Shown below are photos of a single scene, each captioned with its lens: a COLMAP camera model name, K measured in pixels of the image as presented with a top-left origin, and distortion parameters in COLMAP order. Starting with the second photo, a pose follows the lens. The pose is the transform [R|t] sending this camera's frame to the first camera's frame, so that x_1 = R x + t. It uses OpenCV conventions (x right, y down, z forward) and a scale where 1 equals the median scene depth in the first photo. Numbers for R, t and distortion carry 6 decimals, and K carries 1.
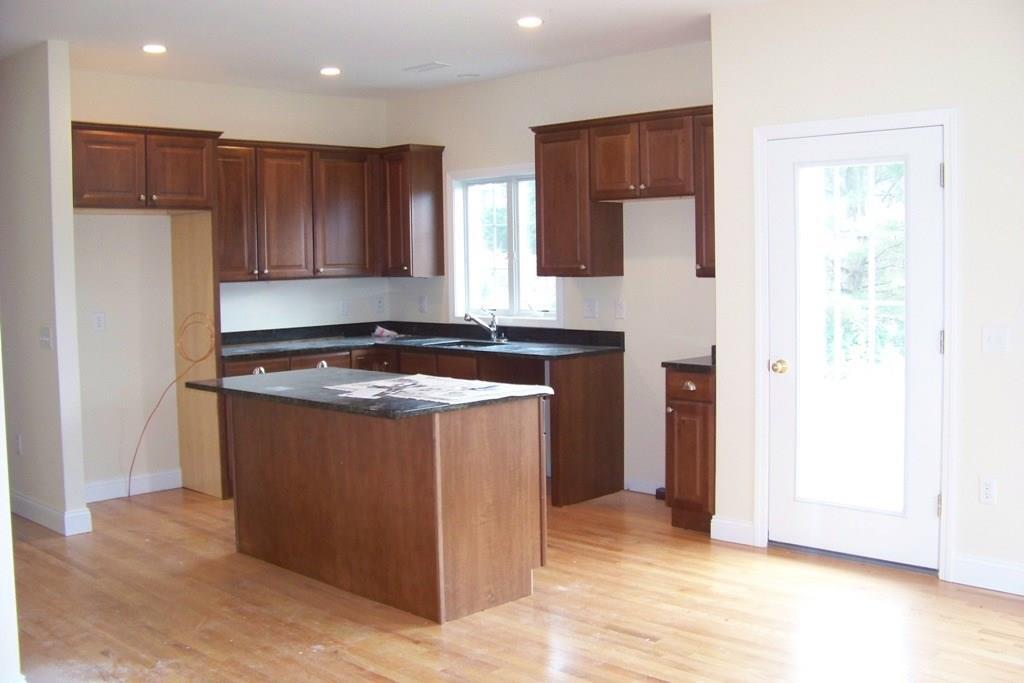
lens RADIAL K [[1082.0, 0, 512.0], [0, 1082.0, 341.5], [0, 0, 1]] dist [-0.160039, 0.012624]
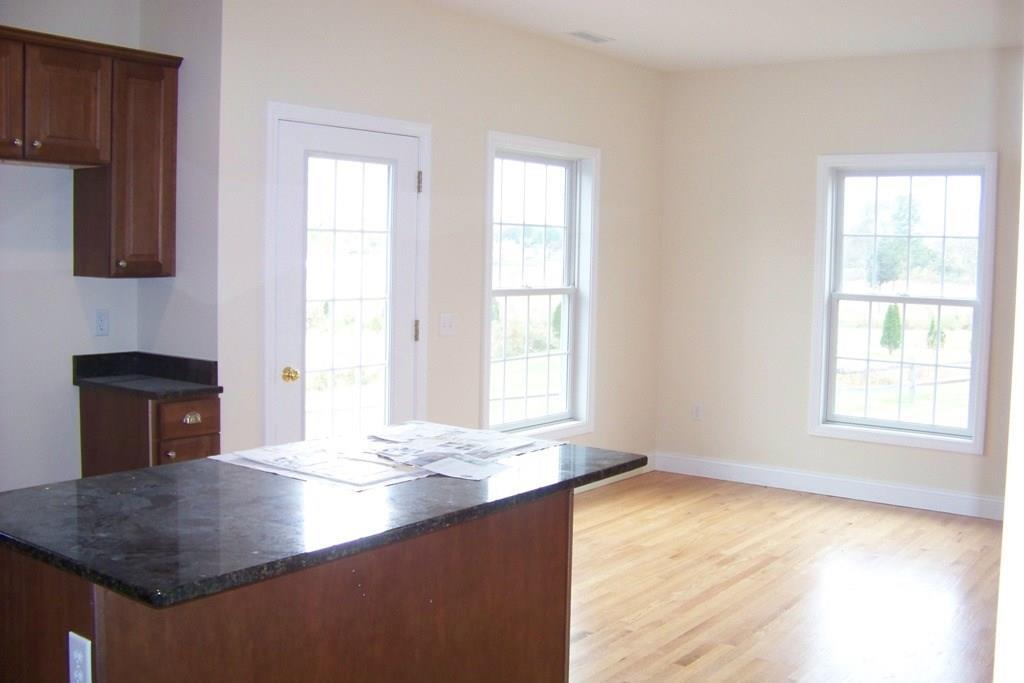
lens RADIAL K [[1082.0, 0, 512.0], [0, 1082.0, 341.5], [0, 0, 1]] dist [-0.160039, 0.012624]
pose [[-0.159527, -0.075773, 0.984281, -0.684085], [0.054356, 0.994863, 0.085398, -0.073449], [-0.985696, 0.067125, -0.154589, 0.981163]]
